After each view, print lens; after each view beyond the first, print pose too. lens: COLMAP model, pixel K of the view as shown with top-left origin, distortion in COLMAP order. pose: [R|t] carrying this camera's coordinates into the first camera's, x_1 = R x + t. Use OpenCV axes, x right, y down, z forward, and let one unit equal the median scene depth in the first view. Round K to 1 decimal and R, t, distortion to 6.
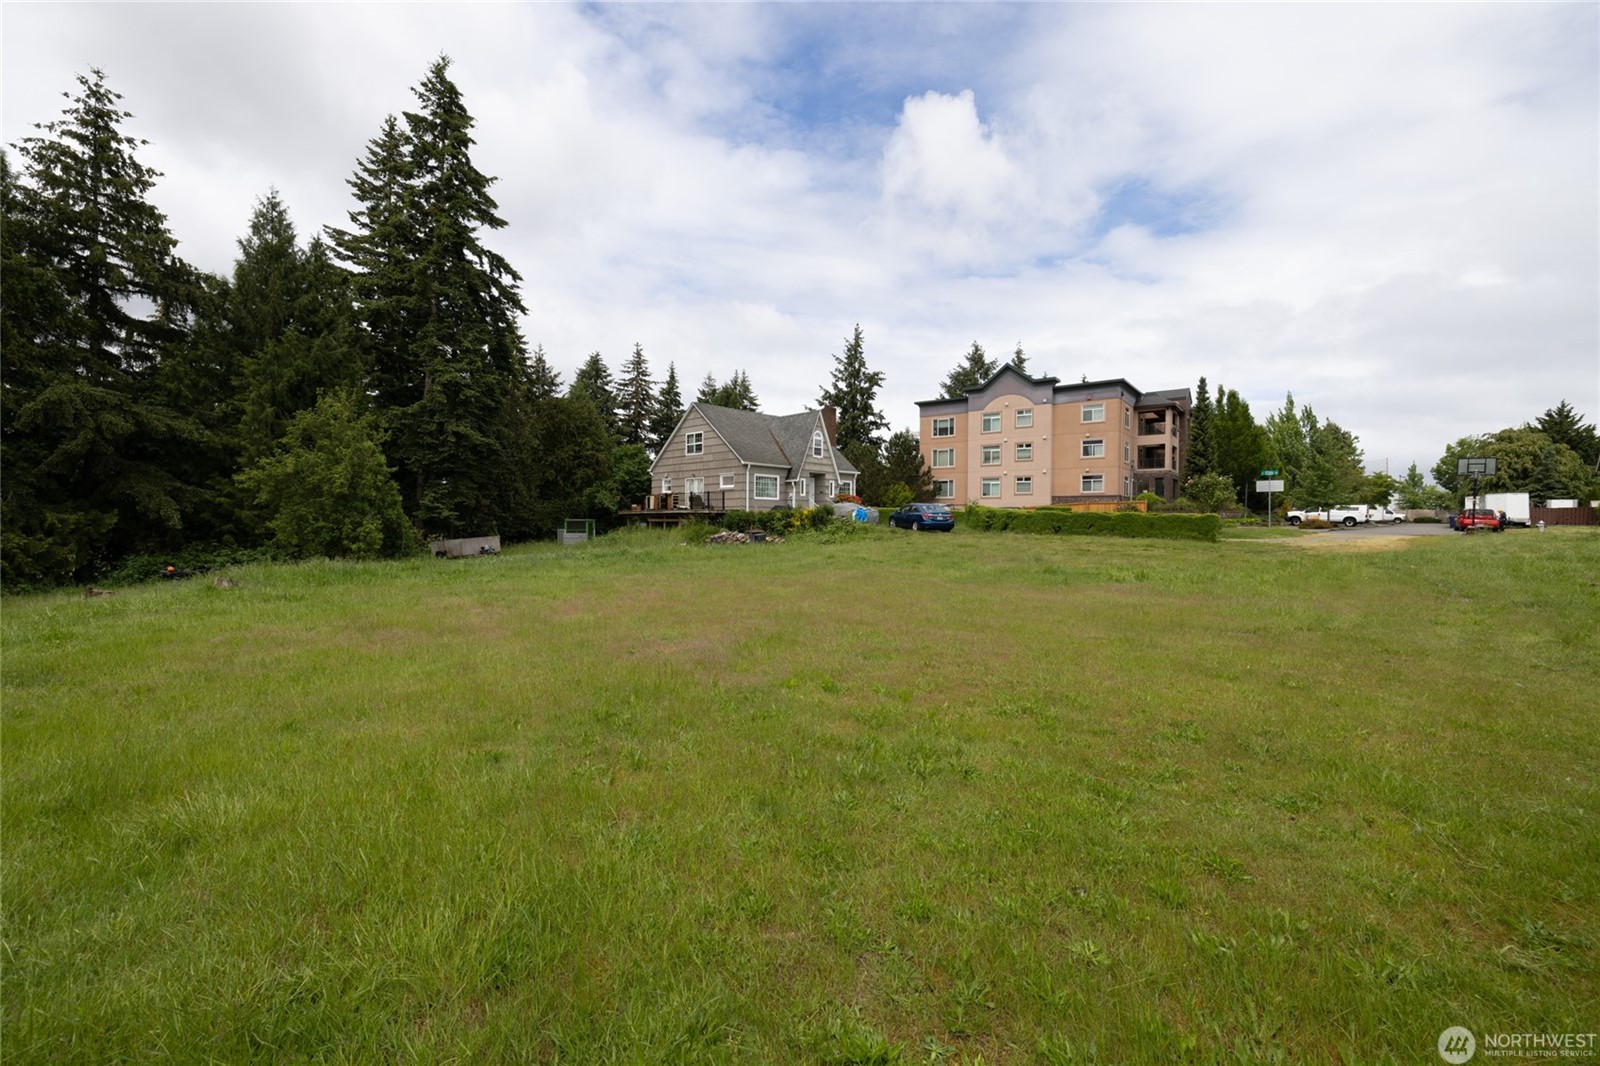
lens RADIAL K [[673.5, 0, 784.9], [0, 673.5, 527.0], [0, 0, 1]] dist [0.003724, 0.000583]
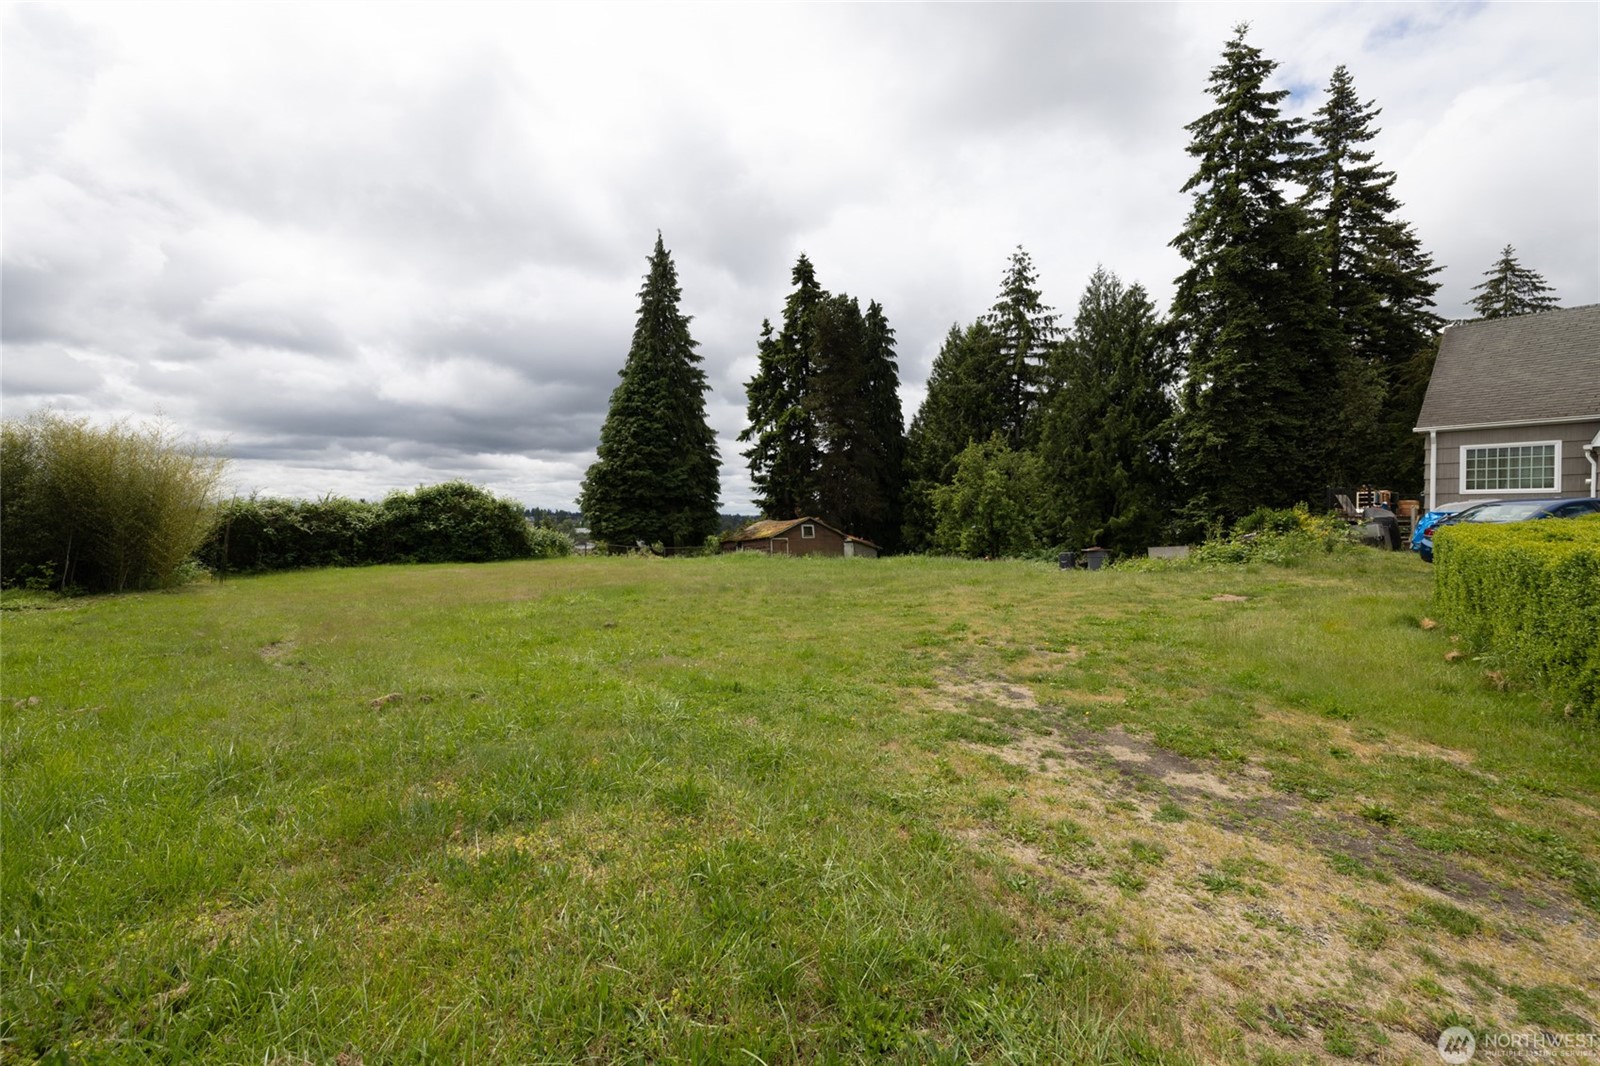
lens RADIAL K [[673.5, 0, 785.4], [0, 673.5, 531.8], [0, 0, 1]] dist [0.003724, 0.000583]
pose [[-0.115443, 0.016606, -0.993175, 0.499631], [-0.006199, 0.999829, 0.017438, -0.016649], [0.993295, 0.008170, -0.115321, 0.496793]]
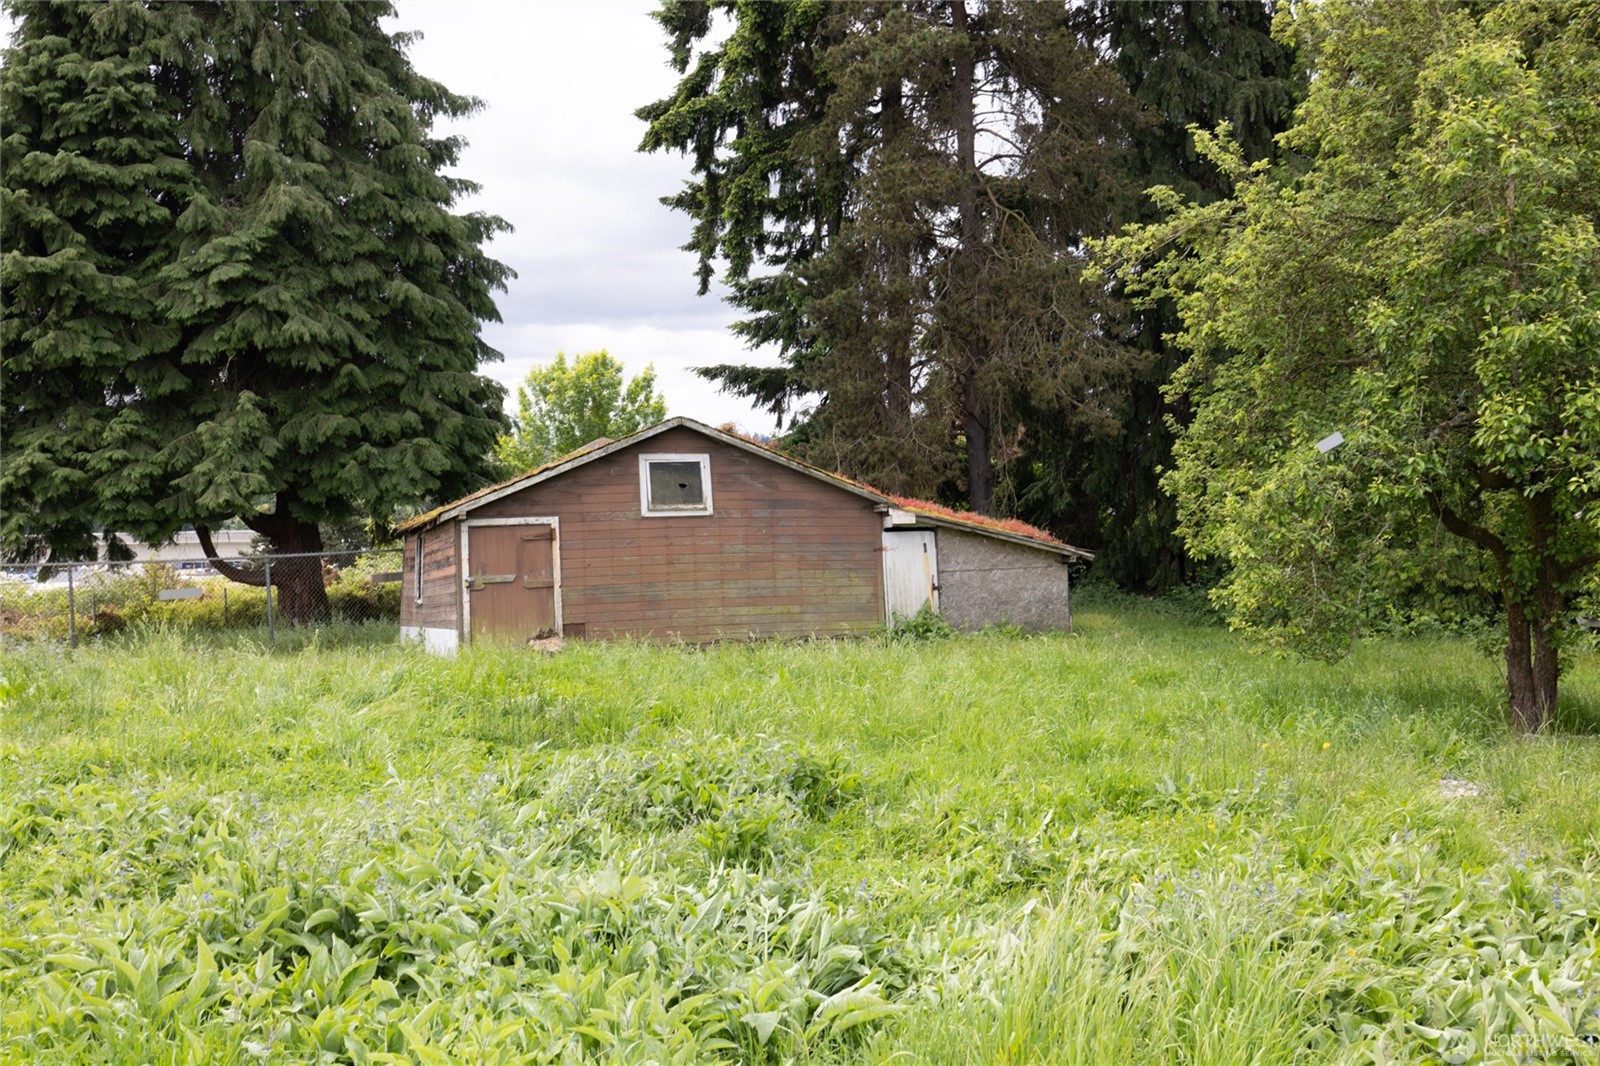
lens RADIAL K [[1510.5, 0, 796.6], [0, 1510.5, 531.6], [0, 0, 1]] dist [0.003852, 0.000000]
pose [[-0.412394, 0.056987, -0.909221, -0.101188], [0.017488, 0.998353, 0.054642, -0.010866], [0.910838, 0.006634, -0.412711, 0.663134]]
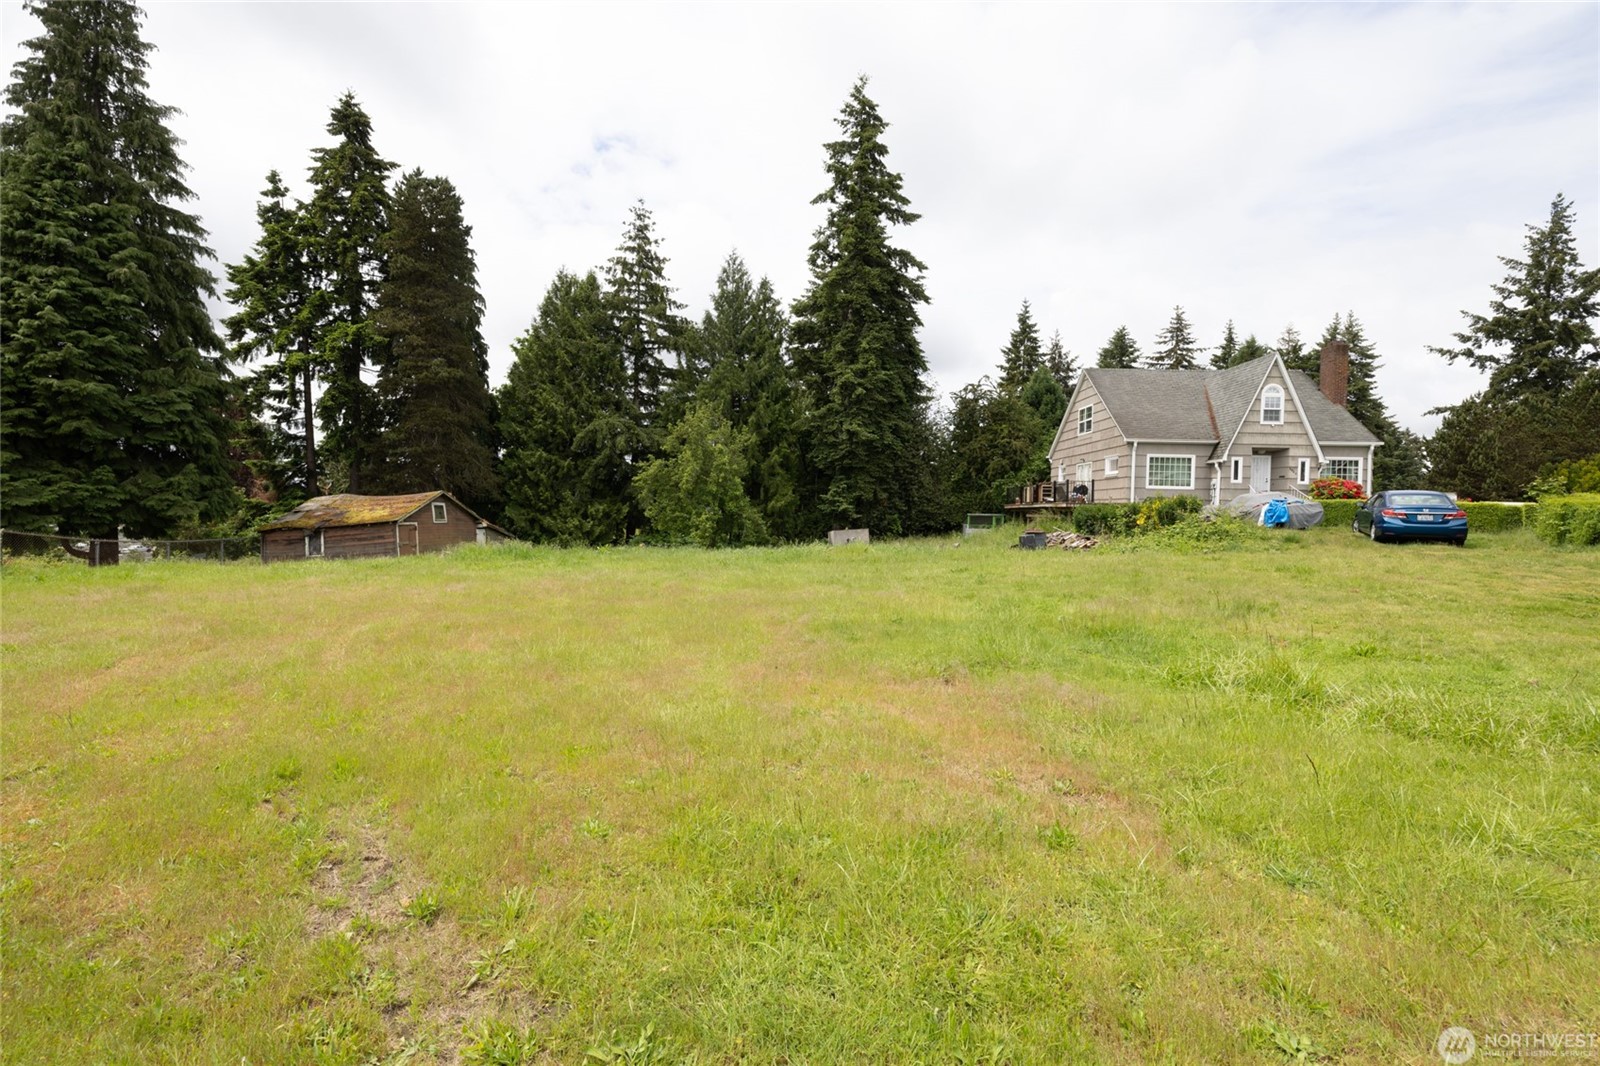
lens RADIAL K [[673.5, 0, 785.0], [0, 673.5, 526.9], [0, 0, 1]] dist [0.003724, 0.000583]
pose [[0.677446, 0.026038, -0.735112, 0.211791], [-0.020419, 0.999654, 0.016592, -0.003555], [0.735289, 0.003770, 0.677743, 0.195976]]
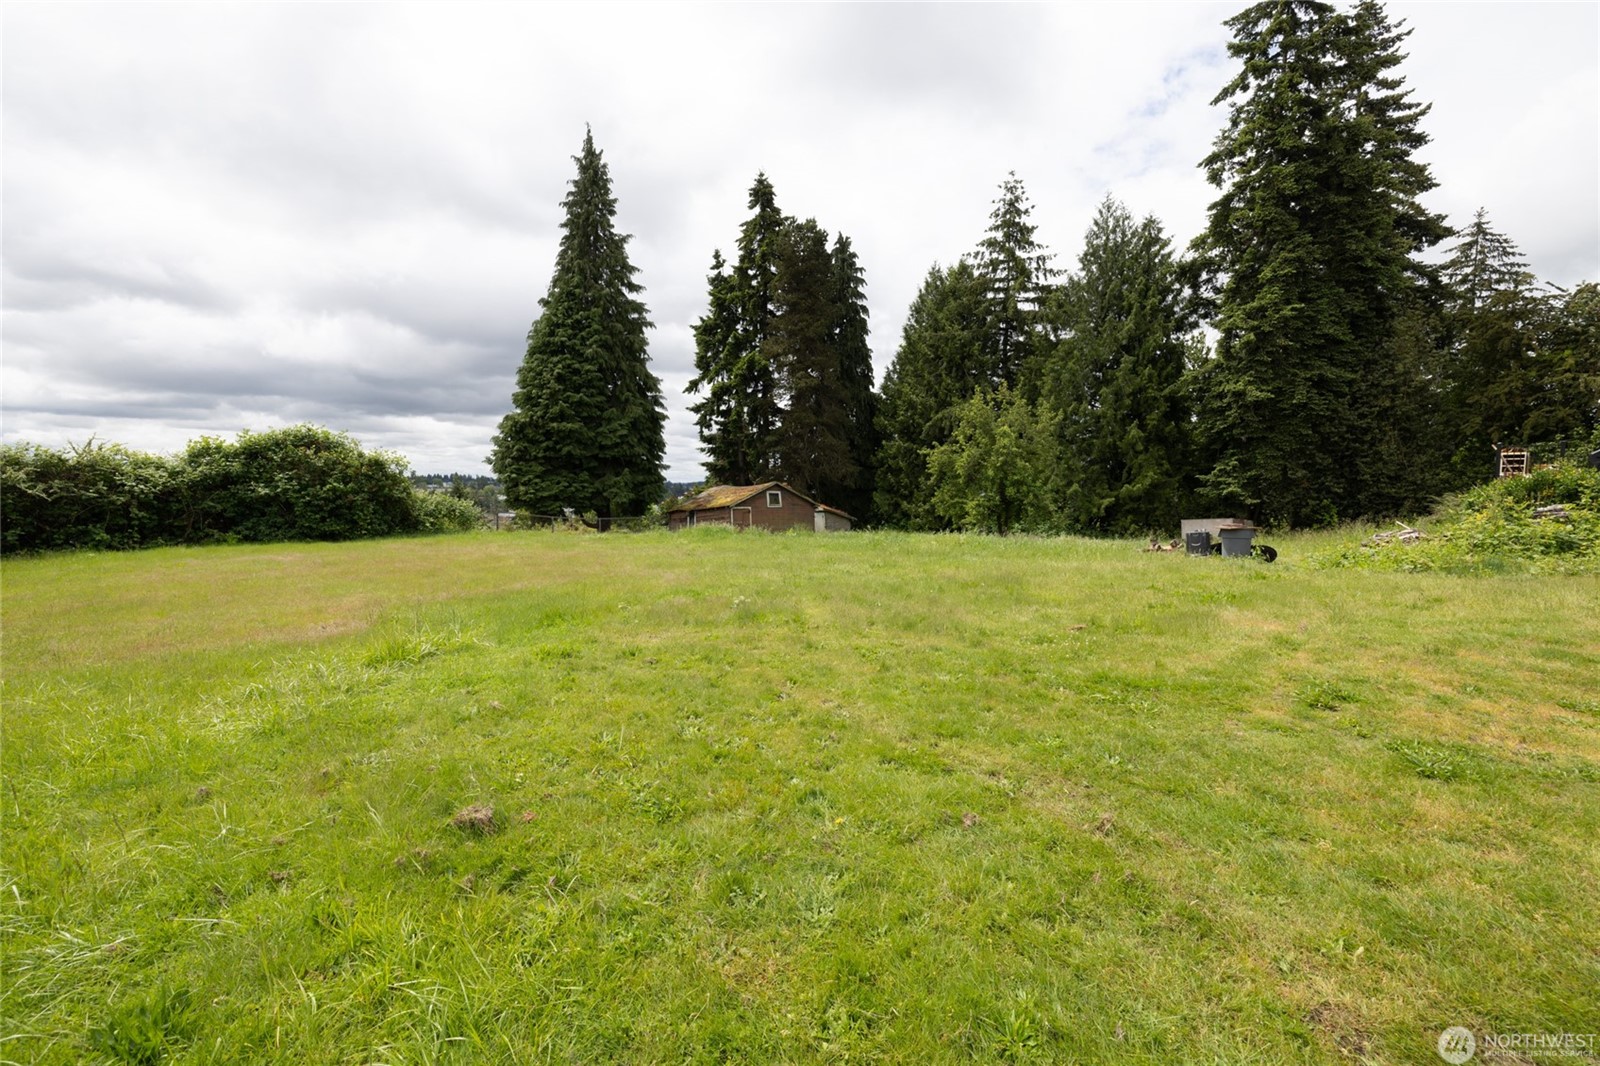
lens RADIAL K [[673.5, 0, 783.3], [0, 673.5, 533.1], [0, 0, 1]] dist [0.003724, 0.000583]
pose [[-0.017350, 0.065565, -0.997697, 0.331405], [-0.012207, 0.997759, 0.065781, -0.013366], [0.999775, 0.013320, -0.016510, 0.437256]]
